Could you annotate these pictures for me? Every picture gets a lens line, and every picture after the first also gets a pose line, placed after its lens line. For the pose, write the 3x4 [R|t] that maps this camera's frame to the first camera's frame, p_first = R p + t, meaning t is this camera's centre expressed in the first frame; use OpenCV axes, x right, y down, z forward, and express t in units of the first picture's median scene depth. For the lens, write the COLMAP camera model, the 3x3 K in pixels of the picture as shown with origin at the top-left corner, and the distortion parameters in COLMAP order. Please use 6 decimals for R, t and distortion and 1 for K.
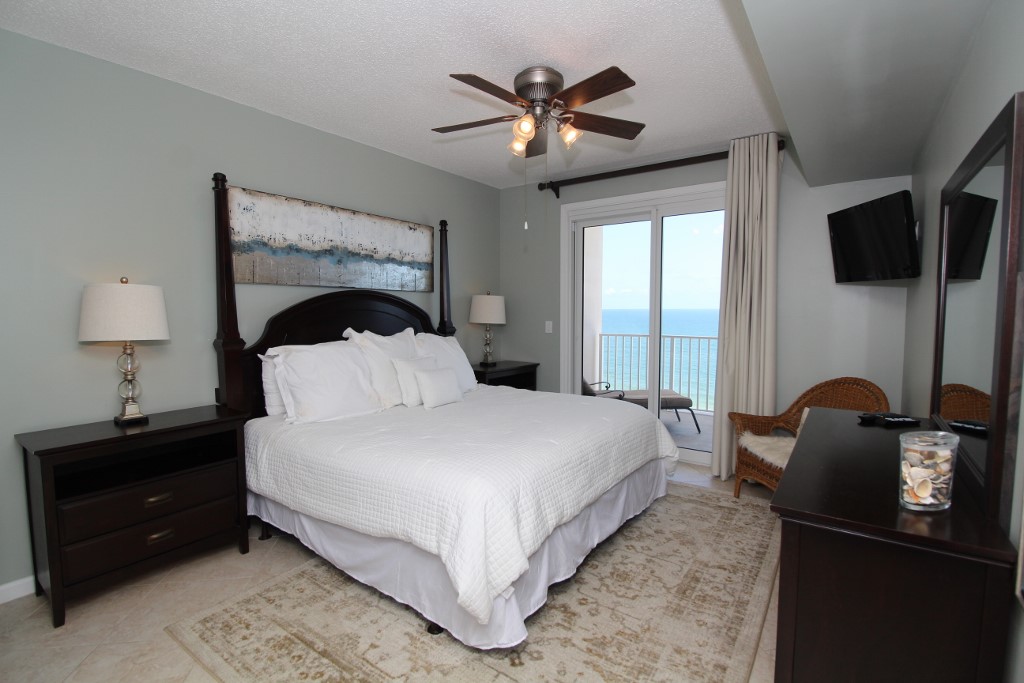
lens RADIAL K [[474.5, 0, 512.9], [0, 474.5, 339.6], [0, 0, 1]] dist [-0.010670, -0.006539]
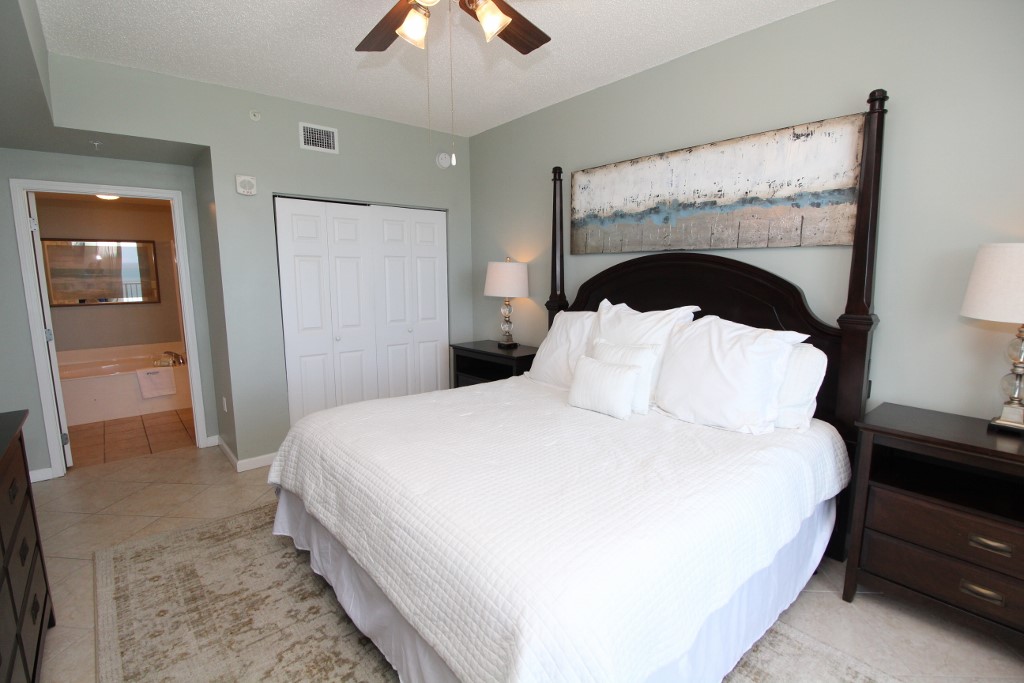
lens RADIAL K [[474.5, 0, 511.3], [0, 474.5, 343.8], [0, 0, 1]] dist [-0.010670, -0.006539]
pose [[-0.237417, 0.149790, -0.959790, 0.559345], [-0.050722, 0.984780, 0.166237, -0.079079], [0.970083, 0.088150, -0.226206, 1.003868]]
